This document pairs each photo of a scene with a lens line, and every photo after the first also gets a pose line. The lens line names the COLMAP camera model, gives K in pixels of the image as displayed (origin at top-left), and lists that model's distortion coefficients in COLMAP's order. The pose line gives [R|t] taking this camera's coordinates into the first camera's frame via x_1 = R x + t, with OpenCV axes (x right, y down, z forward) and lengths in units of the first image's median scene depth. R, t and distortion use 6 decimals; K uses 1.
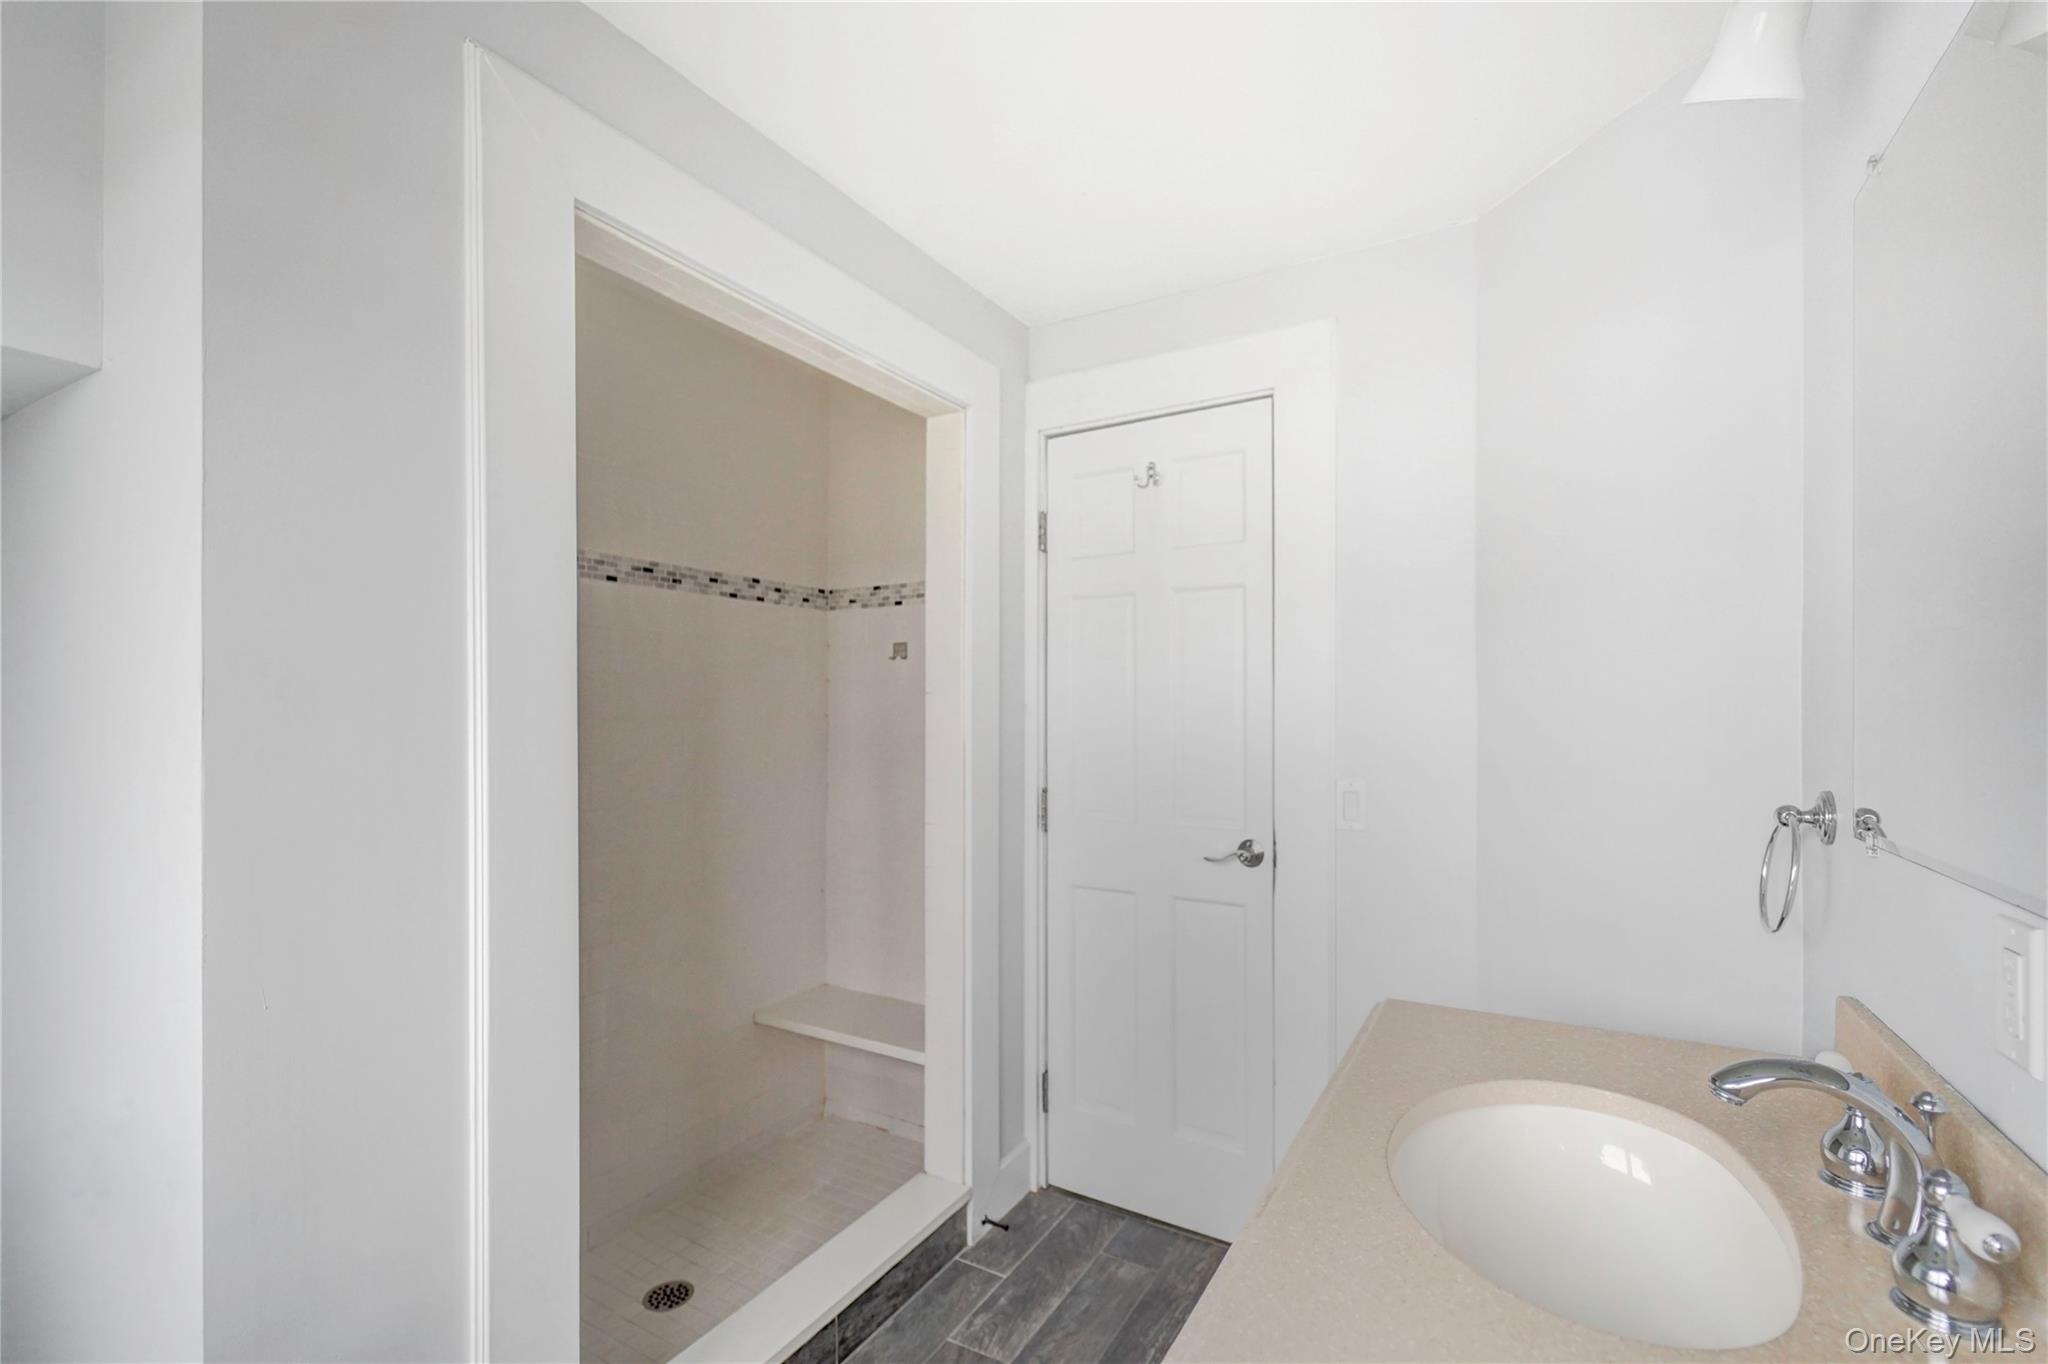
lens RADIAL K [[864.0, 0, 1024.9], [0, 864.0, 706.8], [0, 0, 1]] dist [-0.002001, -0.000093]
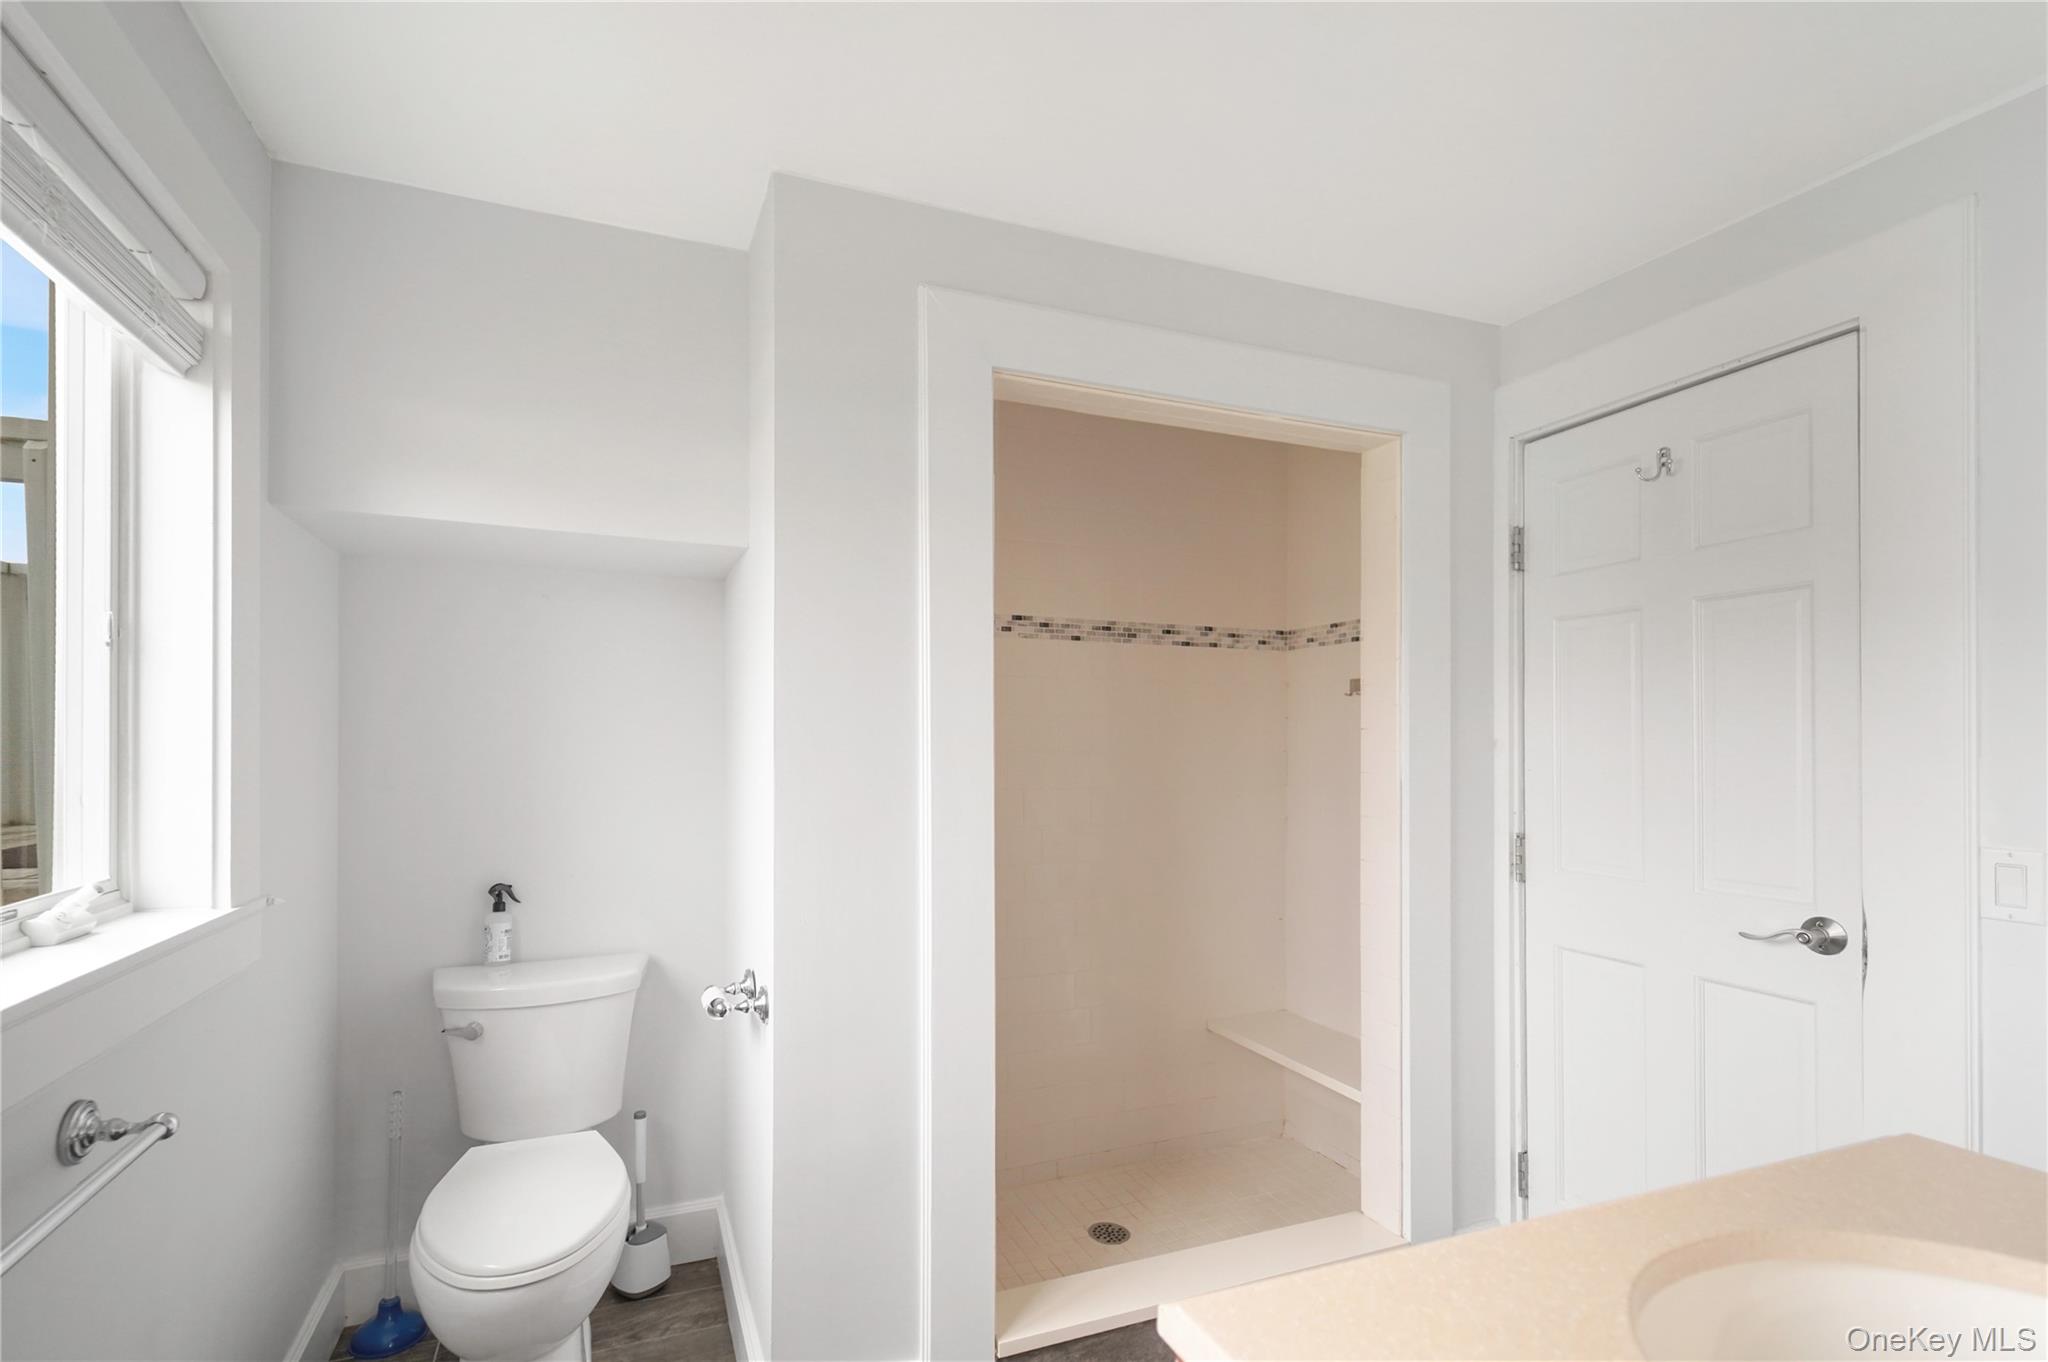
lens RADIAL K [[863.2, 0, 1021.8], [0, 863.2, 741.2], [0, 0, 1]] dist [0.000698, -0.000094]
pose [[0.808064, -0.000799, -0.589094, 0.139490], [-0.002312, 0.999987, -0.004528, 0.003302], [0.589090, 0.005022, 0.808052, -0.030924]]
